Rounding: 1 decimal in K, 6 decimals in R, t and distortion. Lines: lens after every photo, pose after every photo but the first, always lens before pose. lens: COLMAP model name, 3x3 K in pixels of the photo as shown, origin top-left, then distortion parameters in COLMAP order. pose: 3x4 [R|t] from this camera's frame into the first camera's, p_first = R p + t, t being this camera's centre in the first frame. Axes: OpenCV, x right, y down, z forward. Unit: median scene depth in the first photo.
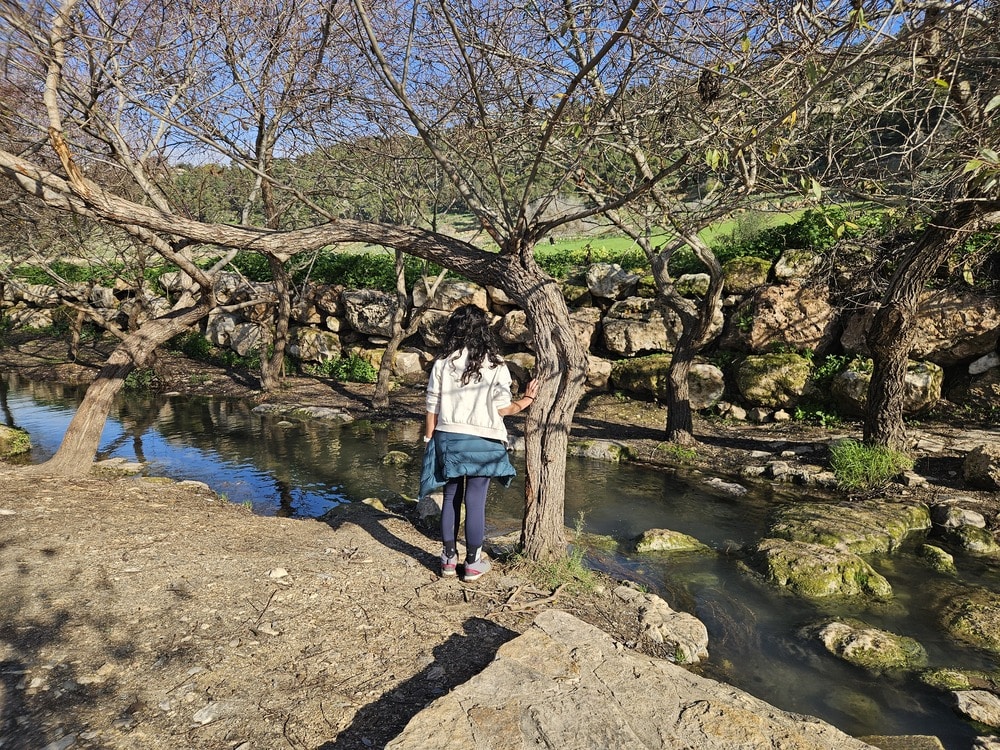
lens RADIAL K [[673.0, 0, 507.9], [0, 673.0, 379.3], [0, 0, 1]] dist [0.060297, -0.037619]
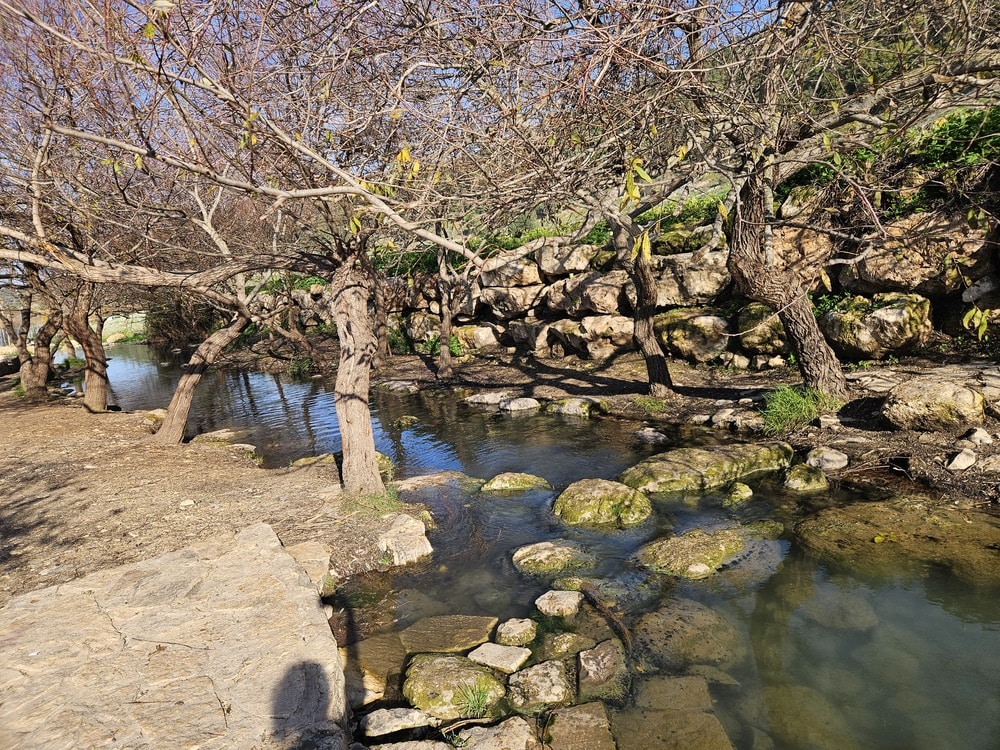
lens RADIAL K [[673.0, 0, 498.9], [0, 673.0, 370.9], [0, 0, 1]] dist [0.060297, -0.037619]
pose [[0.925851, -0.068199, -0.371684, 0.374422], [0.085598, 0.995863, 0.030493, 0.001898], [0.368067, -0.060047, 0.927858, -0.060347]]
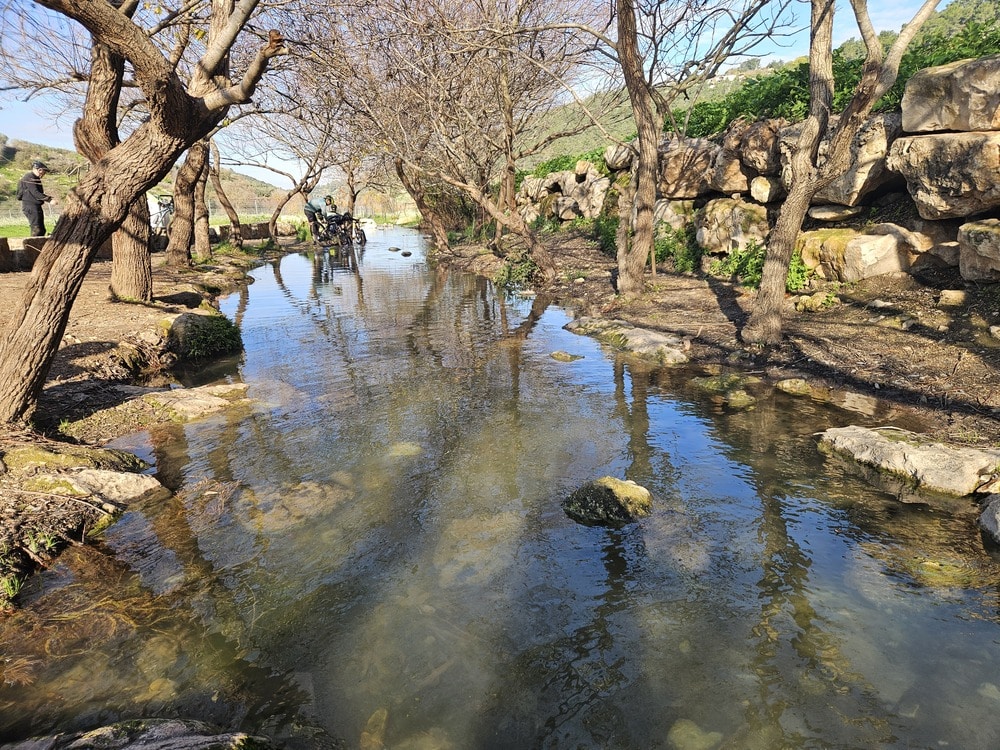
lens RADIAL K [[673.0, 0, 500.6], [0, 673.0, 380.6], [0, 0, 1]] dist [0.060297, -0.037619]
pose [[0.694158, 0.148385, -0.704363, 0.035689], [-0.050845, 0.986186, 0.157648, 0.001090], [0.718025, -0.073619, 0.692113, 0.583863]]
